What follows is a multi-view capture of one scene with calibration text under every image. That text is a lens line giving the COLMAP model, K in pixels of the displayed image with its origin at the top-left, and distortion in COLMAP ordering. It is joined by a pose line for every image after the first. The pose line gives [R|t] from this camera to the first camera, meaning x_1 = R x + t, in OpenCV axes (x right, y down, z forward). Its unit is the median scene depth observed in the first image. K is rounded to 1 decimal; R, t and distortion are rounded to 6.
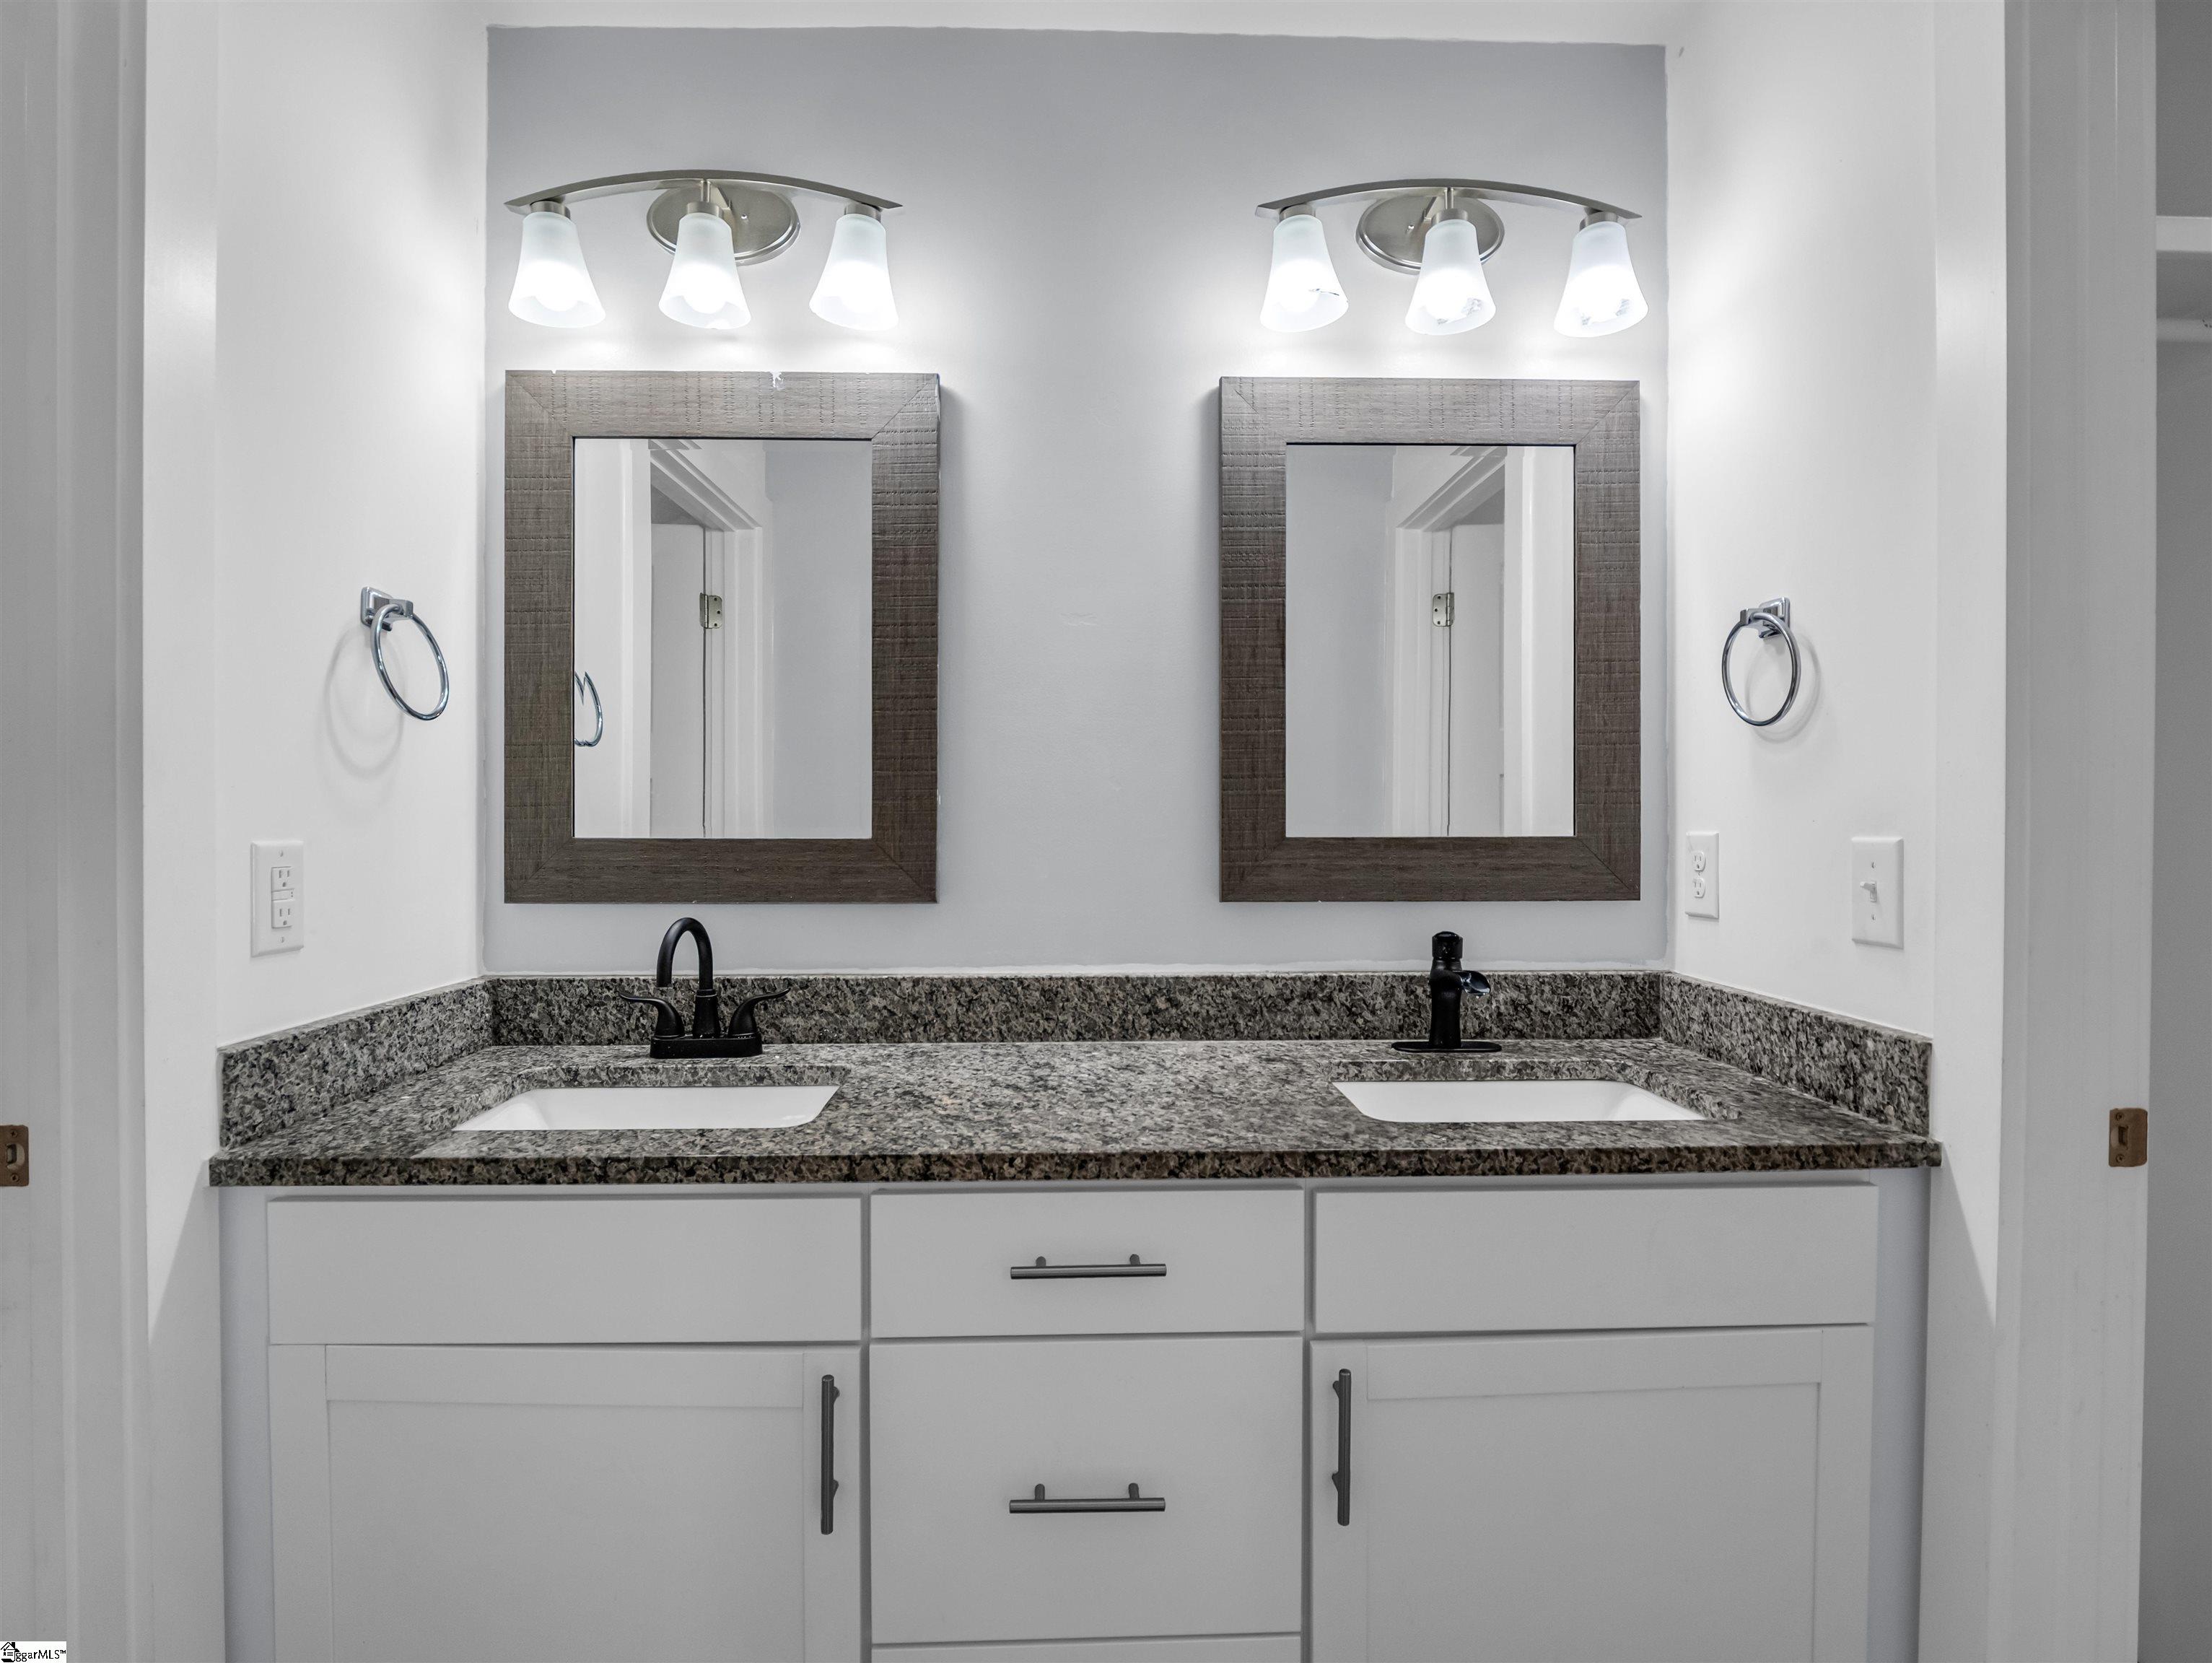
lens RADIAL K [[1101.0, 0, 1088.0], [0, 1101.0, 828.7], [0, 0, 1]] dist [-0.000504, -0.013006]
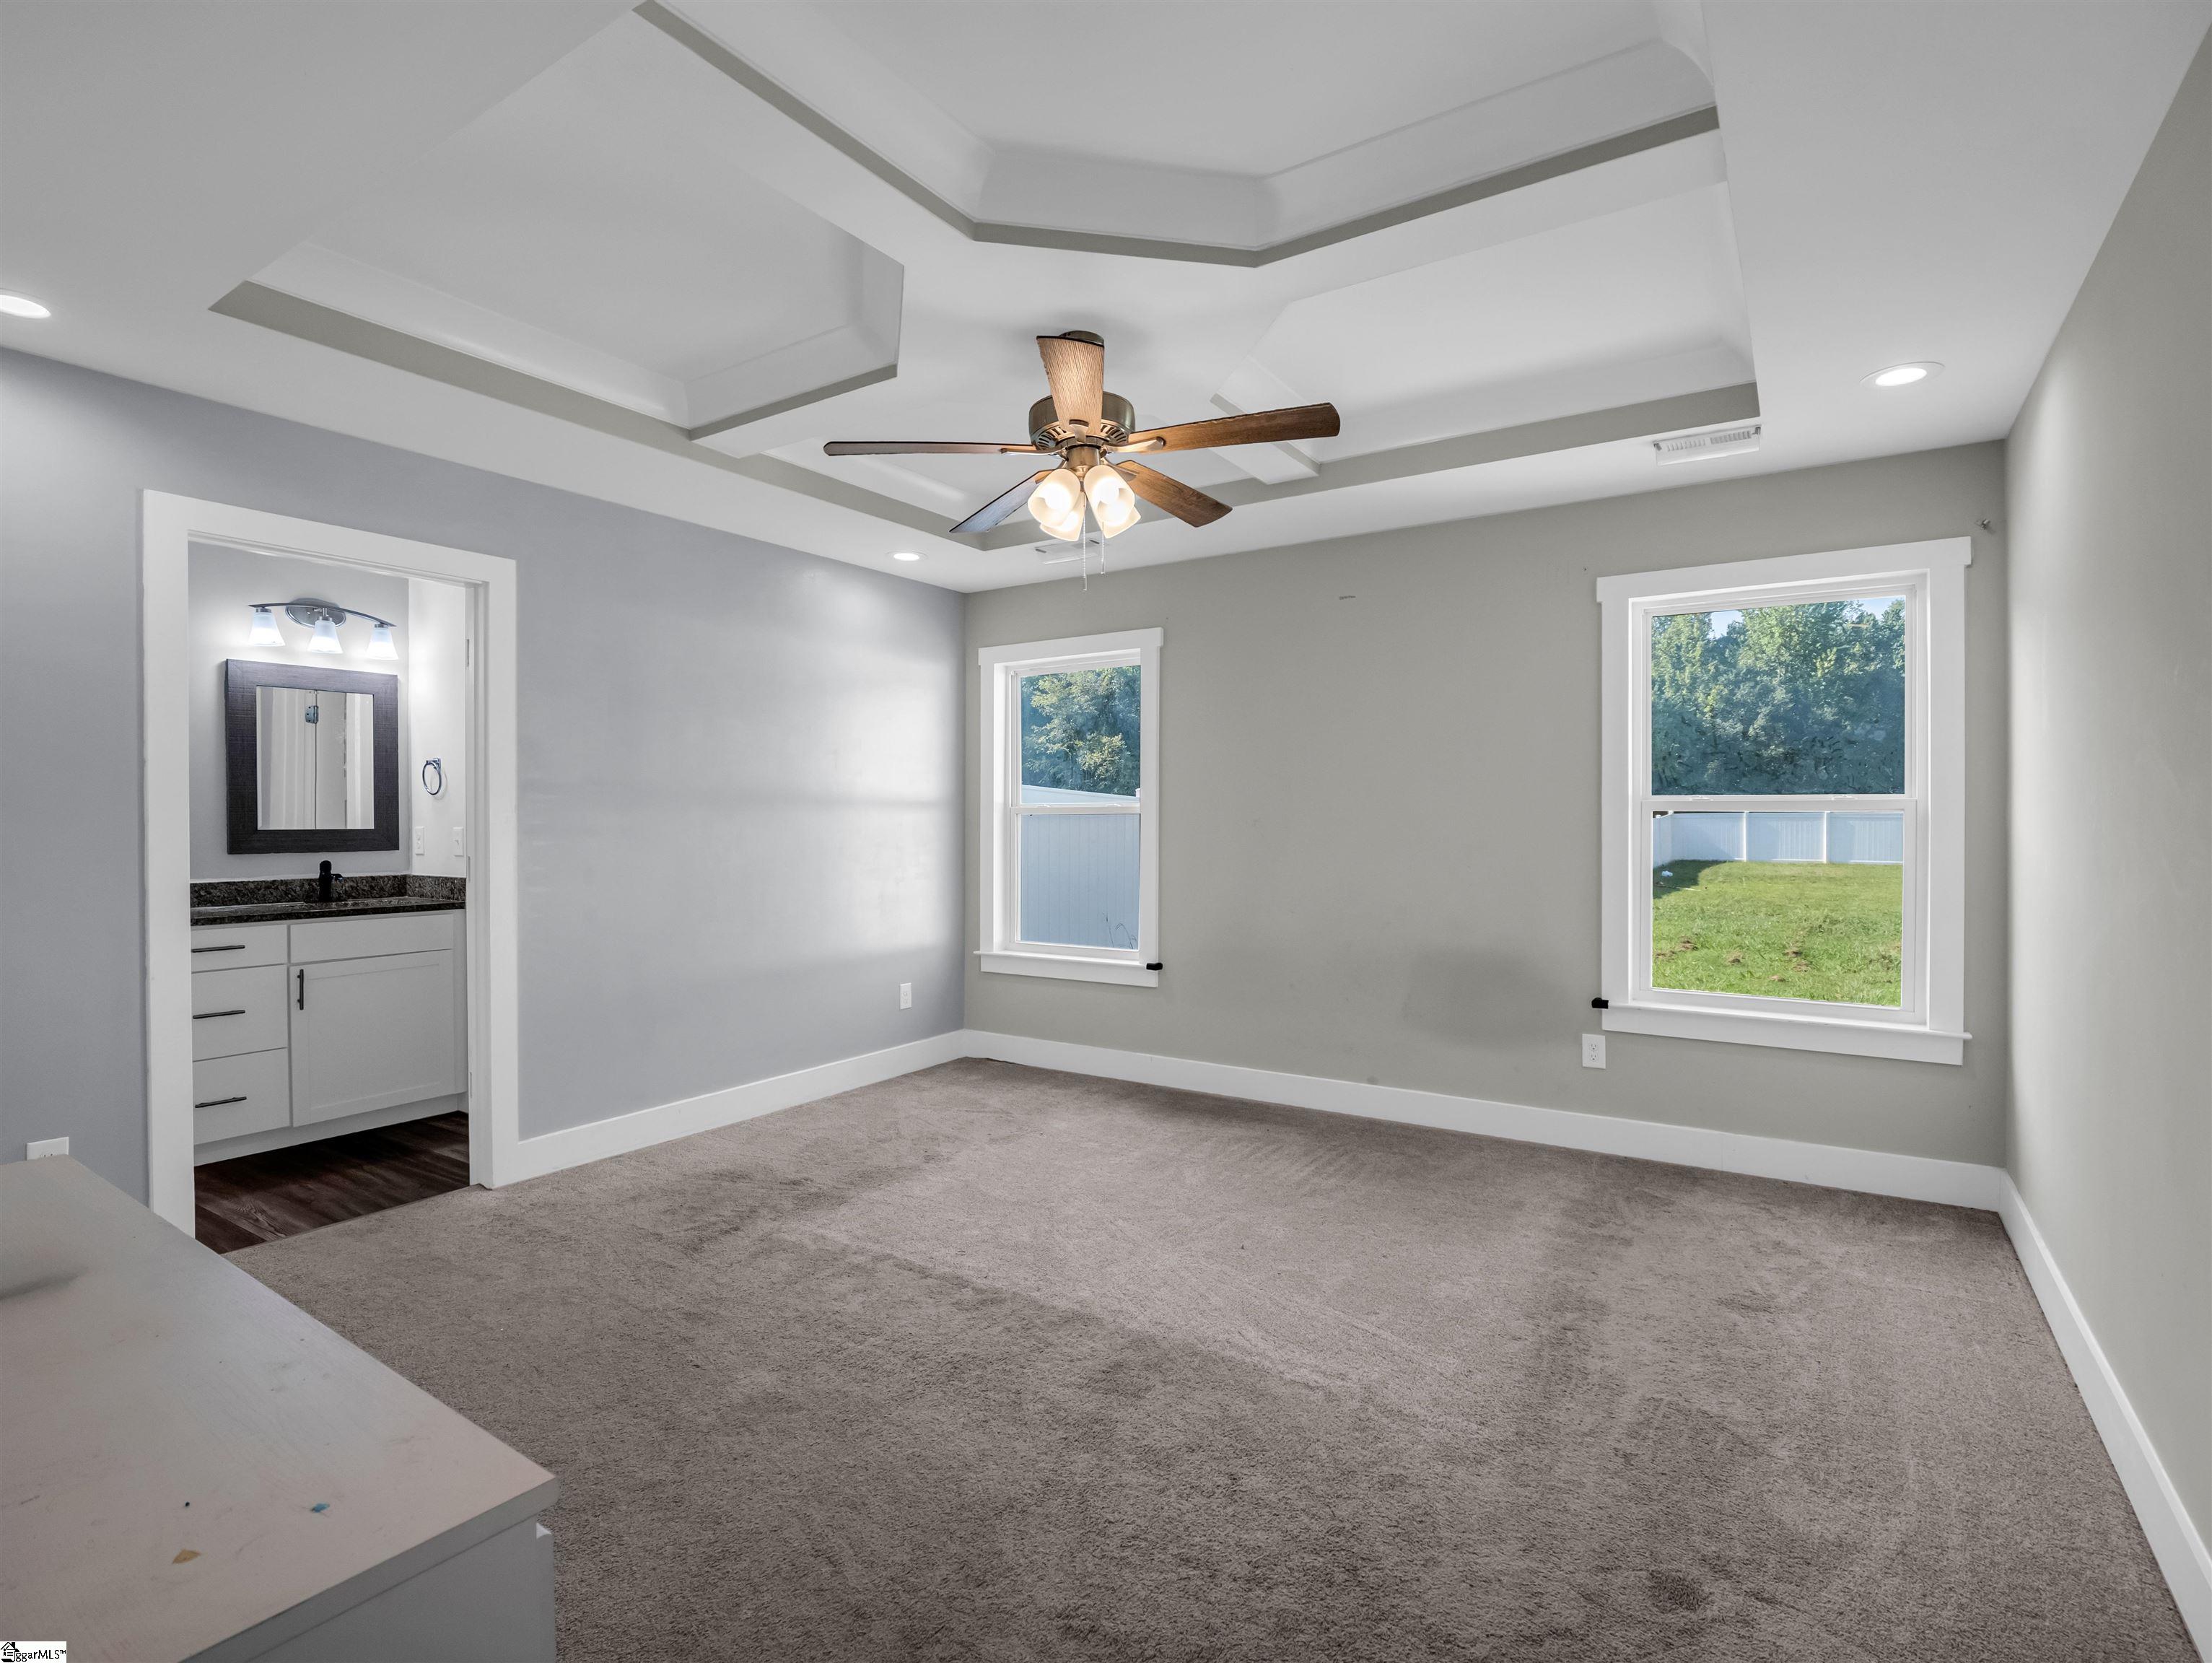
lens RADIAL K [[1101.0, 0, 1088.0], [0, 1101.0, 828.7], [0, 0, 1]] dist [-0.000504, -0.013006]
pose [[0.579149, -0.006943, 0.815192, -0.877841], [0.005553, 0.999974, 0.004572, 0.004853], [-0.815203, 0.001879, 0.579172, -2.339914]]
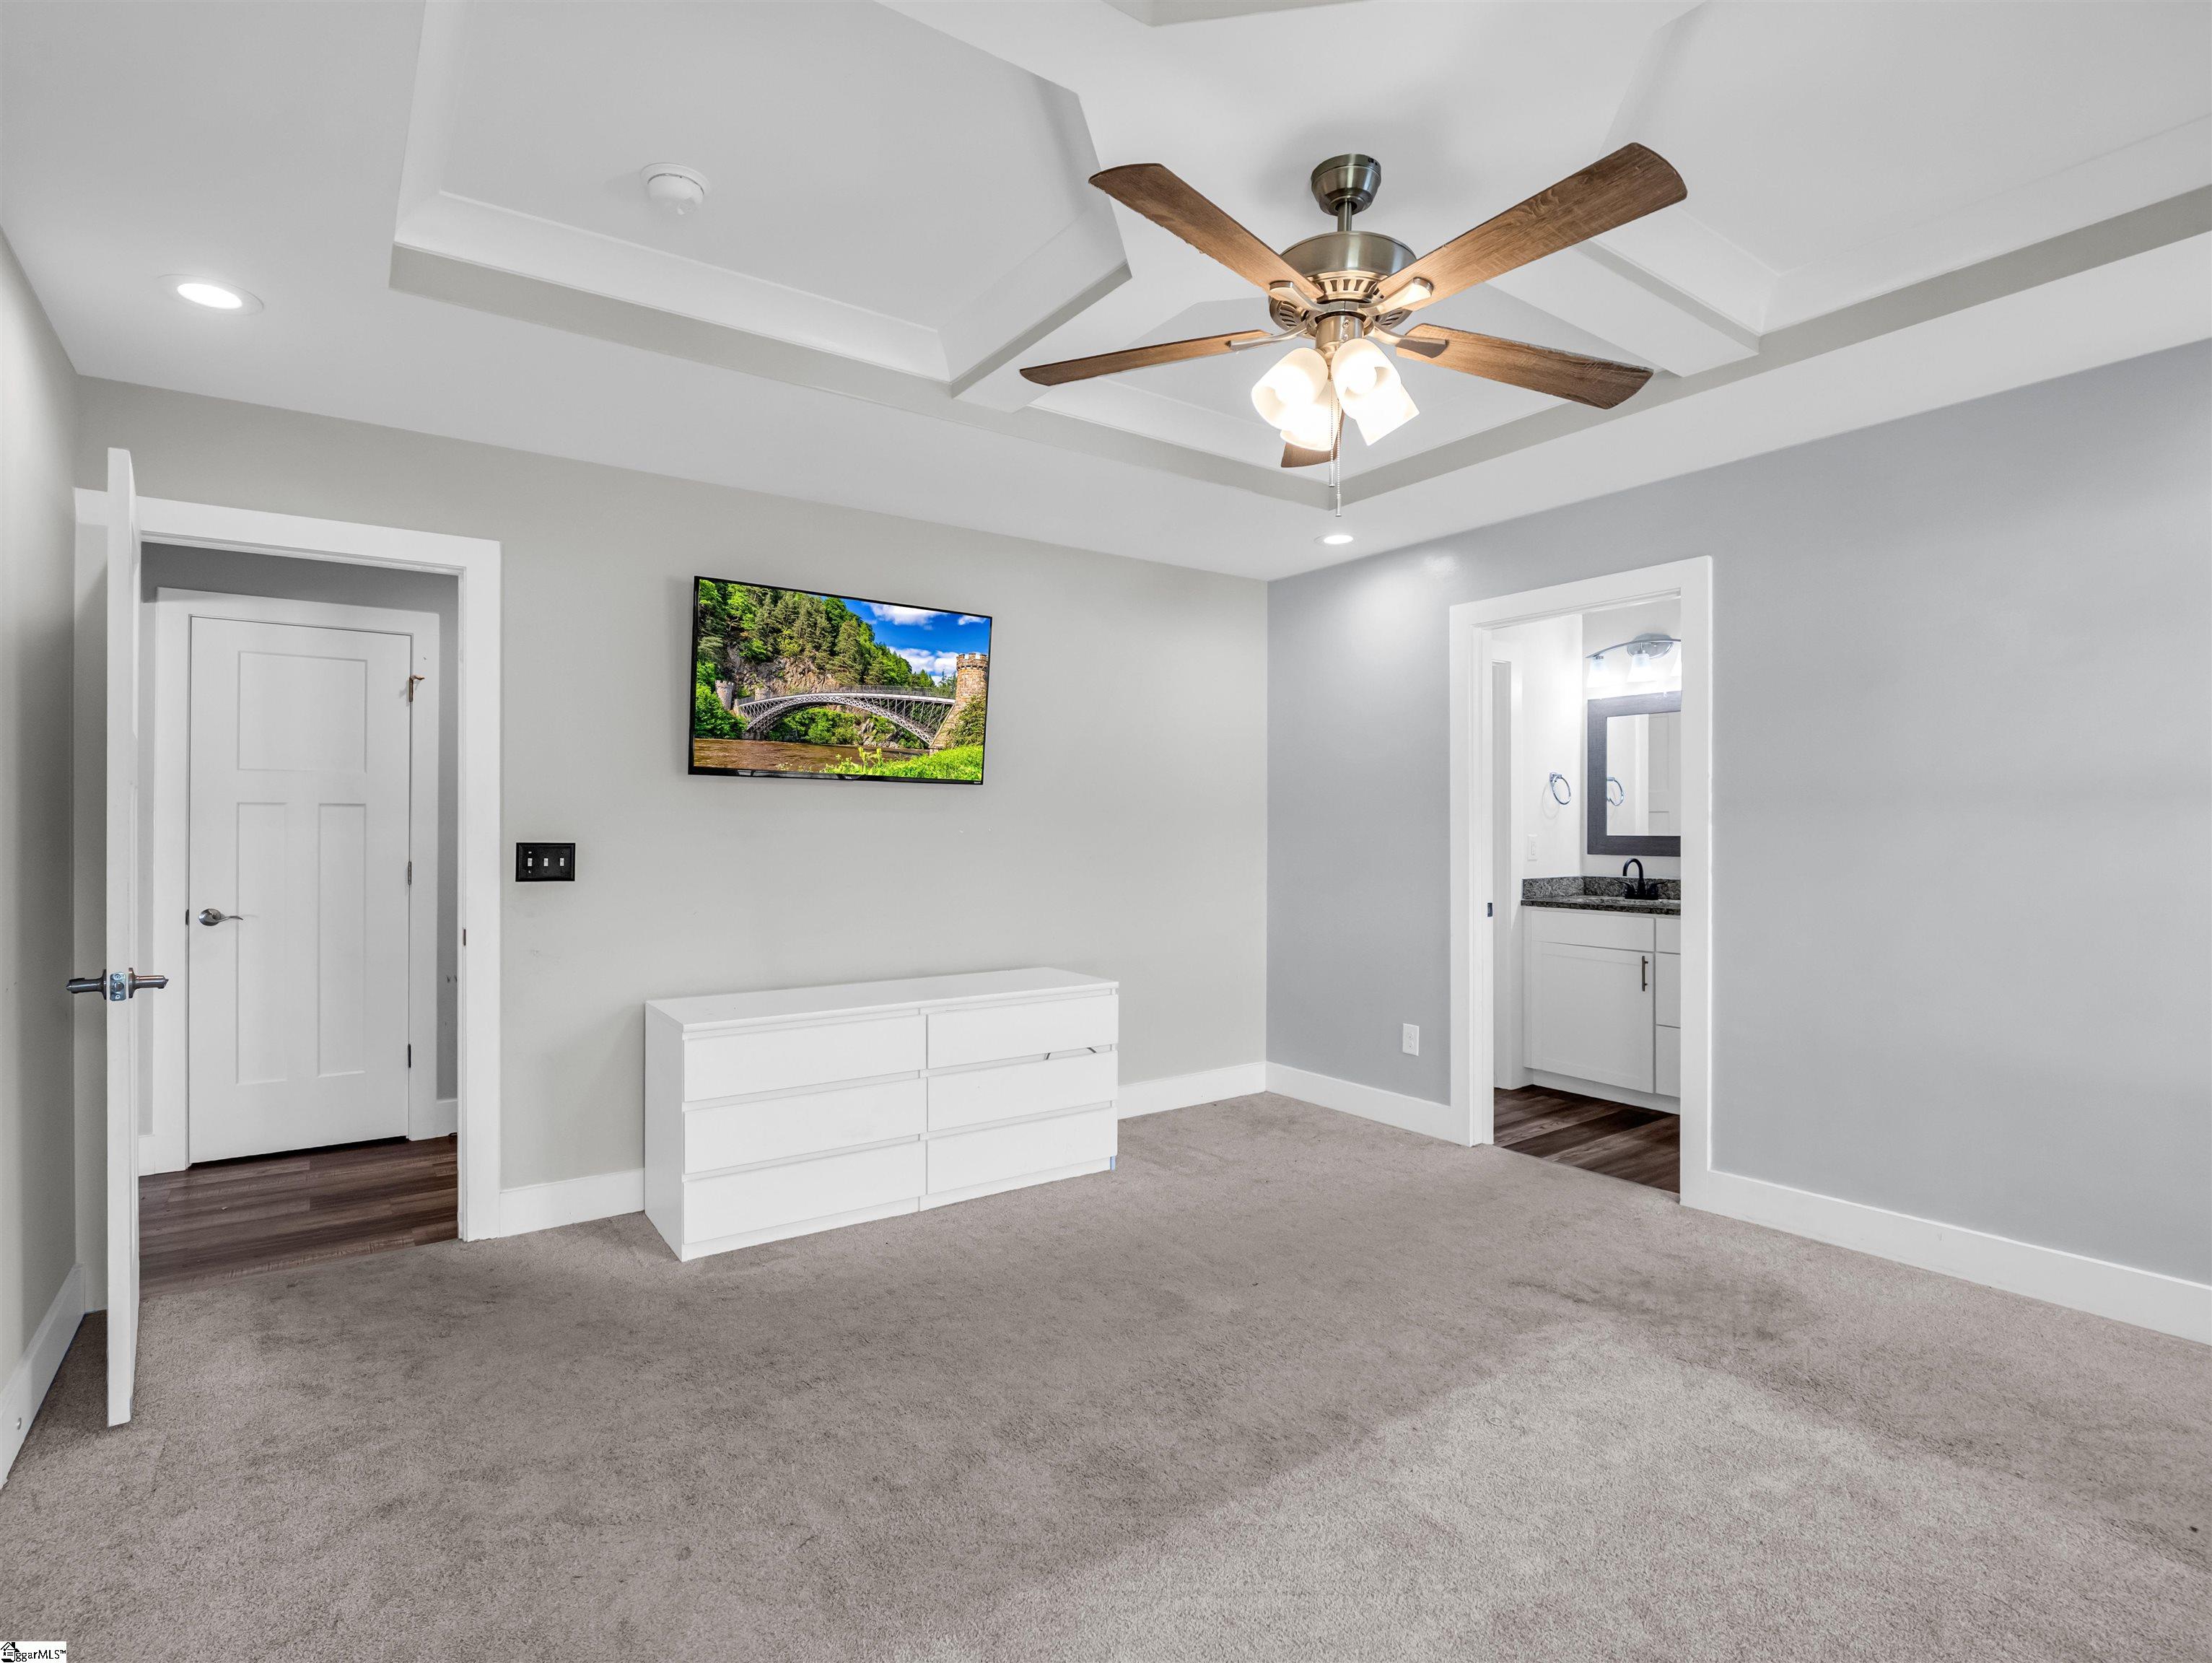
lens RADIAL K [[1101.0, 0, 1088.0], [0, 1101.0, 828.7], [0, 0, 1]] dist [-0.000504, -0.013006]
pose [[0.548236, -0.001642, -0.836322, 1.528632], [-0.002315, 0.999991, -0.003481, 0.002309], [0.836320, 0.003844, 0.548227, -2.251271]]
